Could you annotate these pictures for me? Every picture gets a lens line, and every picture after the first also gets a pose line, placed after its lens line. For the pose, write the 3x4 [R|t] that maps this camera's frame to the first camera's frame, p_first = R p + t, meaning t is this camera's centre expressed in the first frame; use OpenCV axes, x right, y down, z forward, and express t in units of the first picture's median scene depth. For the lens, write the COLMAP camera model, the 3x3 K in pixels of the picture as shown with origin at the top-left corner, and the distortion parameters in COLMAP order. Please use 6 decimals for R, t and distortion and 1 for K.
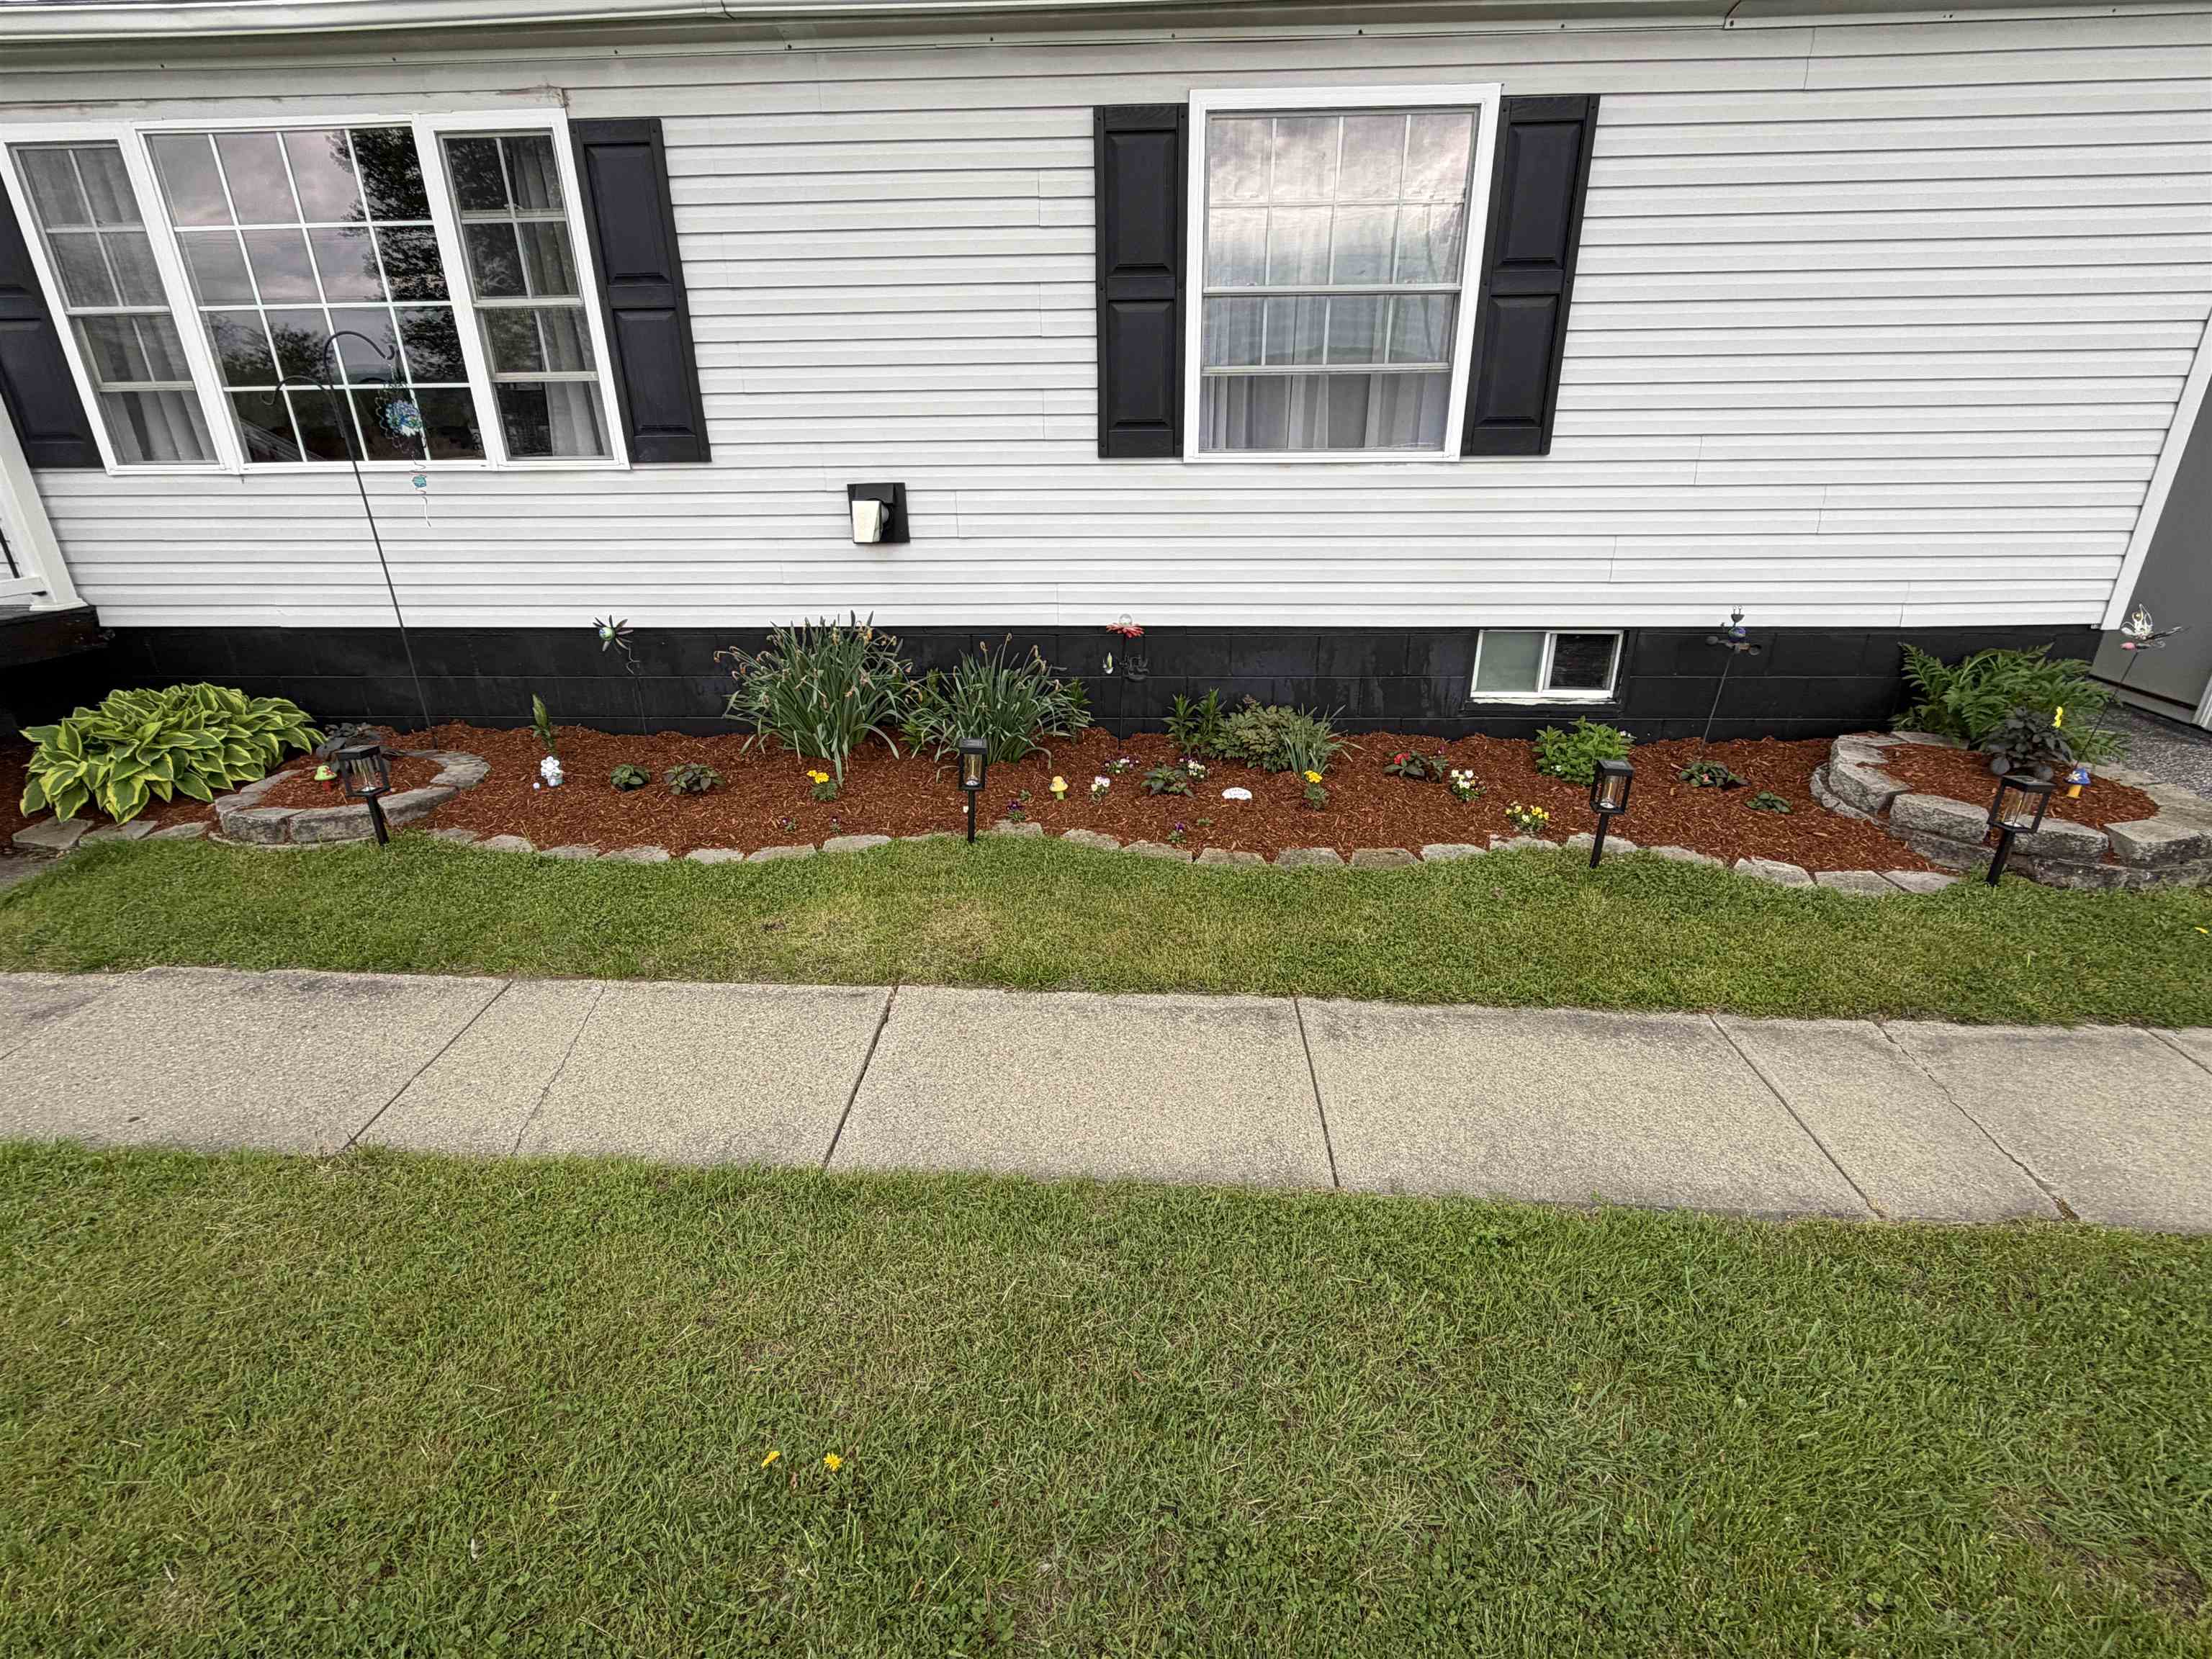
lens RADIAL K [[1025.0, 0, 1107.4], [0, 1025.0, 826.9], [0, 0, 1]] dist [0.001902, -0.001508]
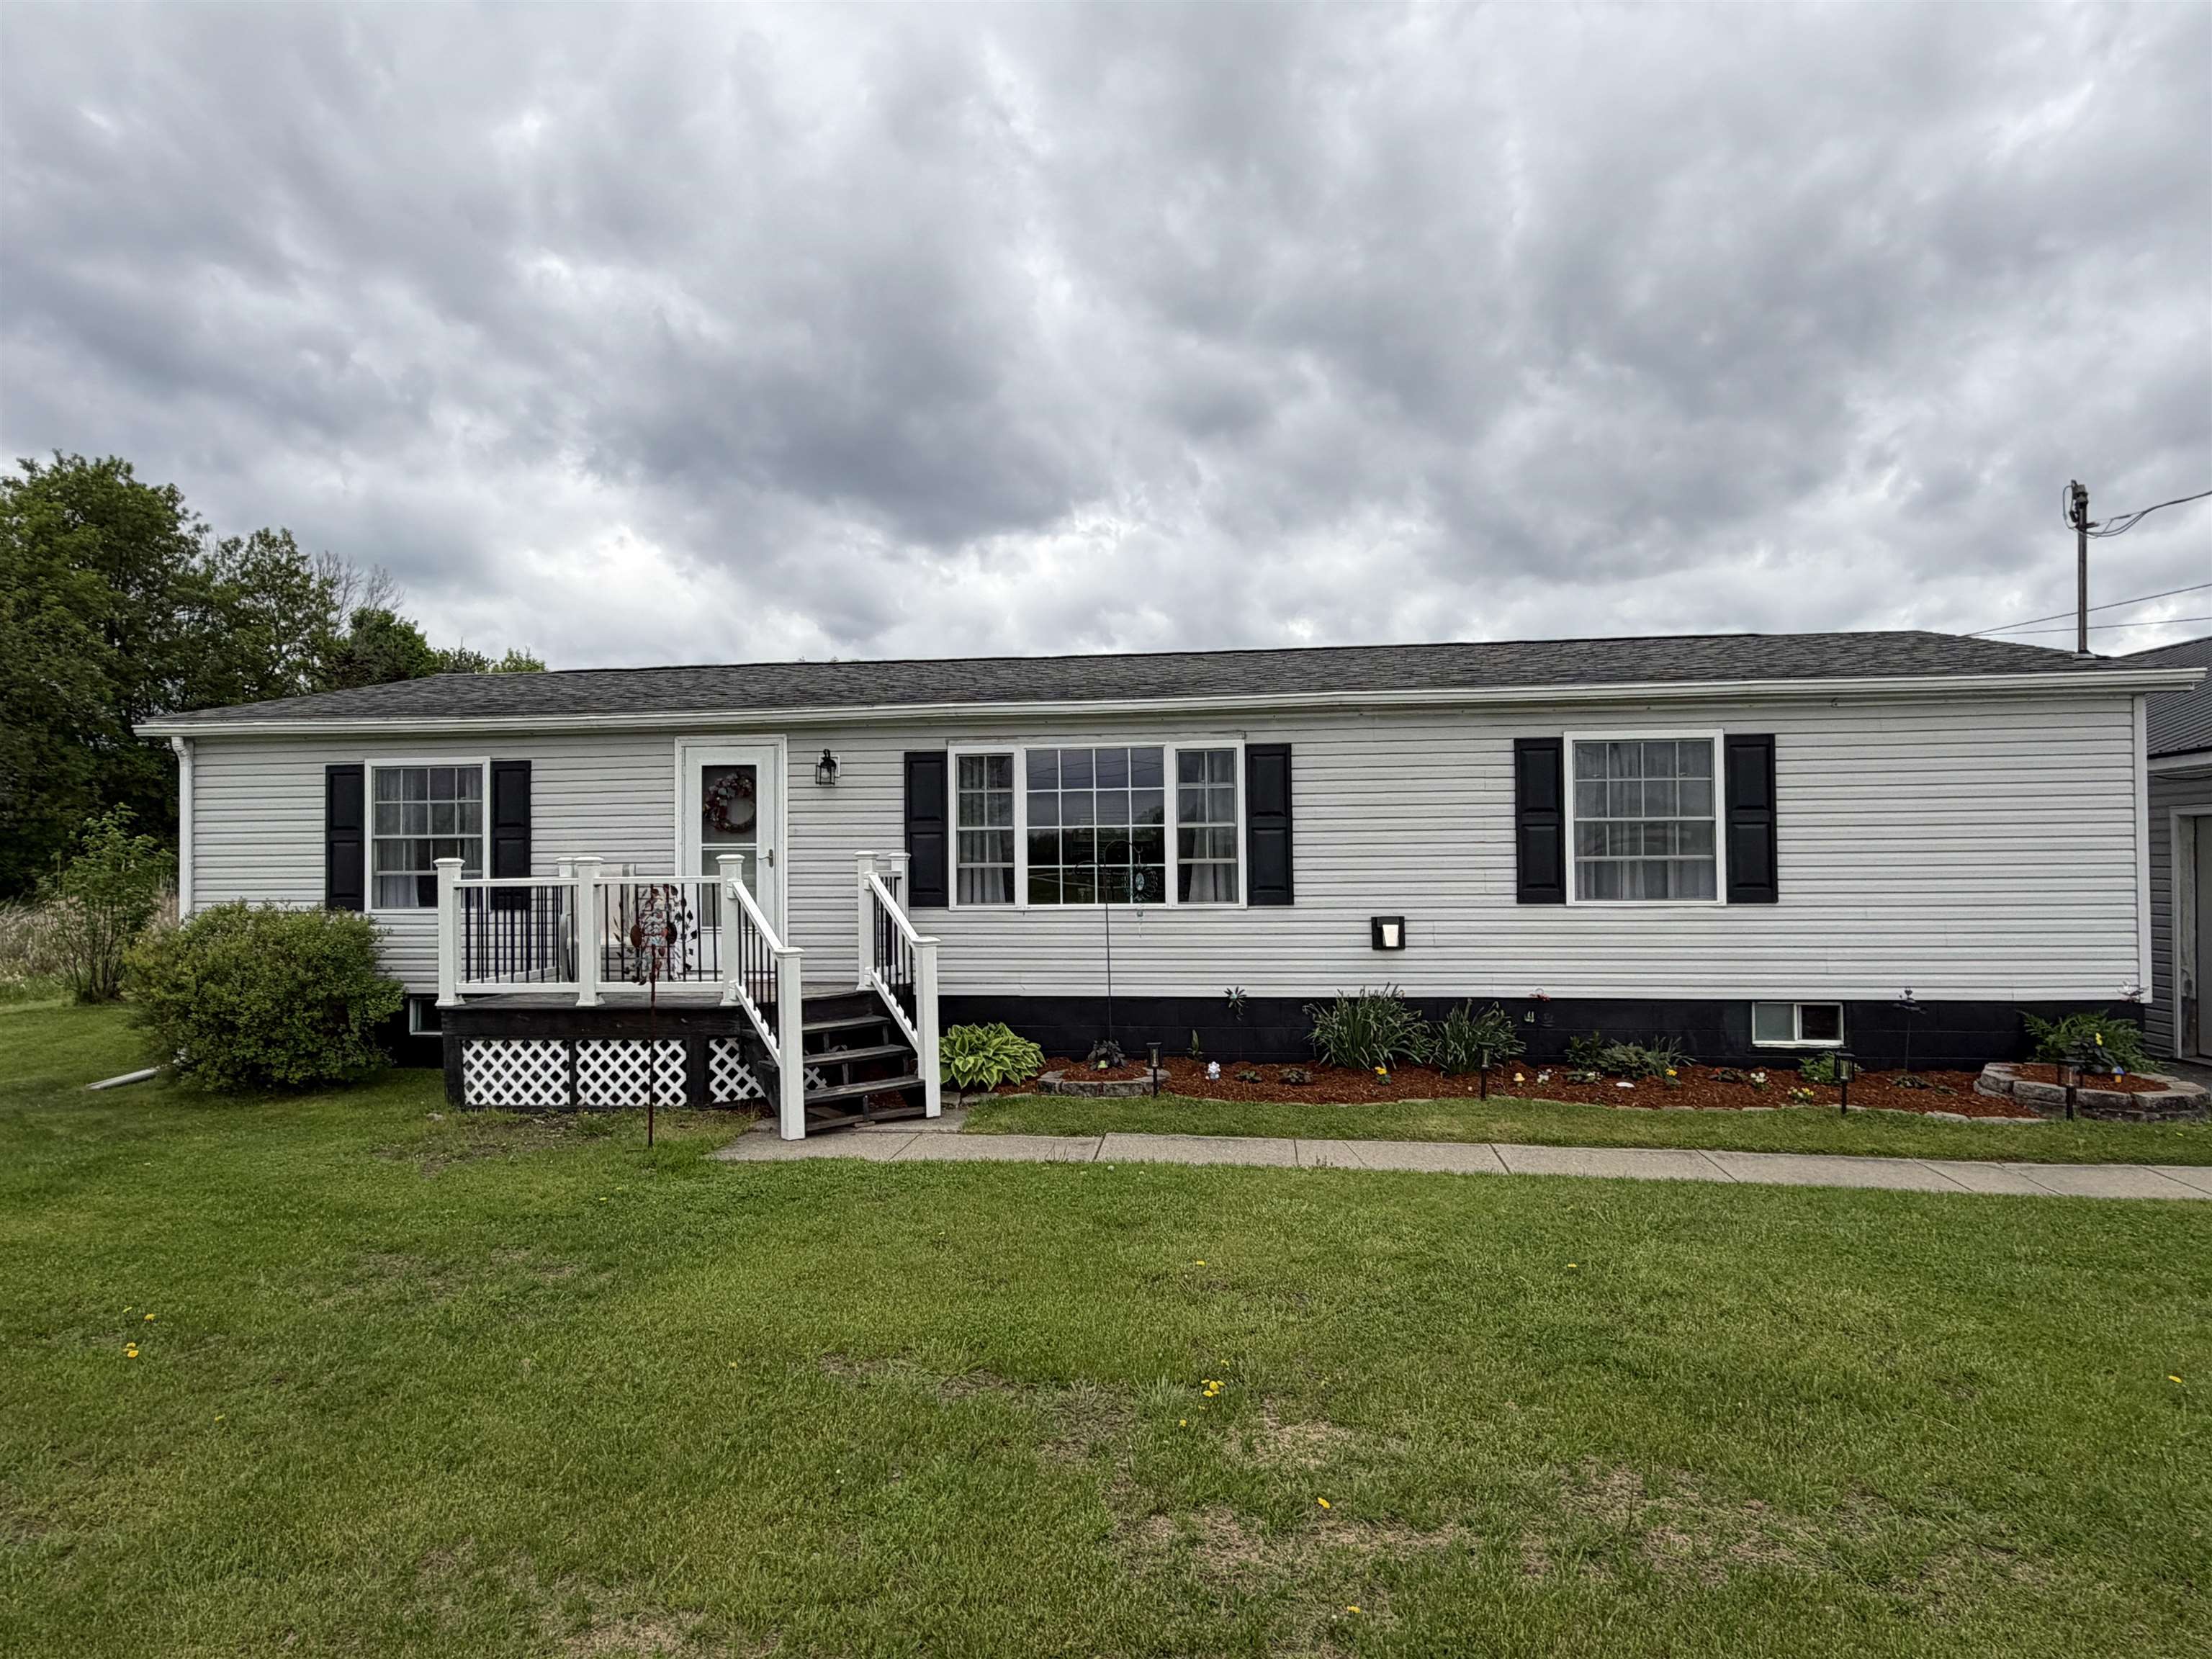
lens RADIAL K [[1339.9, 0, 1101.7], [0, 1339.9, 846.6], [0, 0, 1]] dist [0.002257, 0.002342]
pose [[0.997338, 0.001402, -0.072909, -0.566891], [-0.030290, 0.917446, -0.396706, 0.503674], [0.066334, 0.397858, 0.915046, -1.238506]]
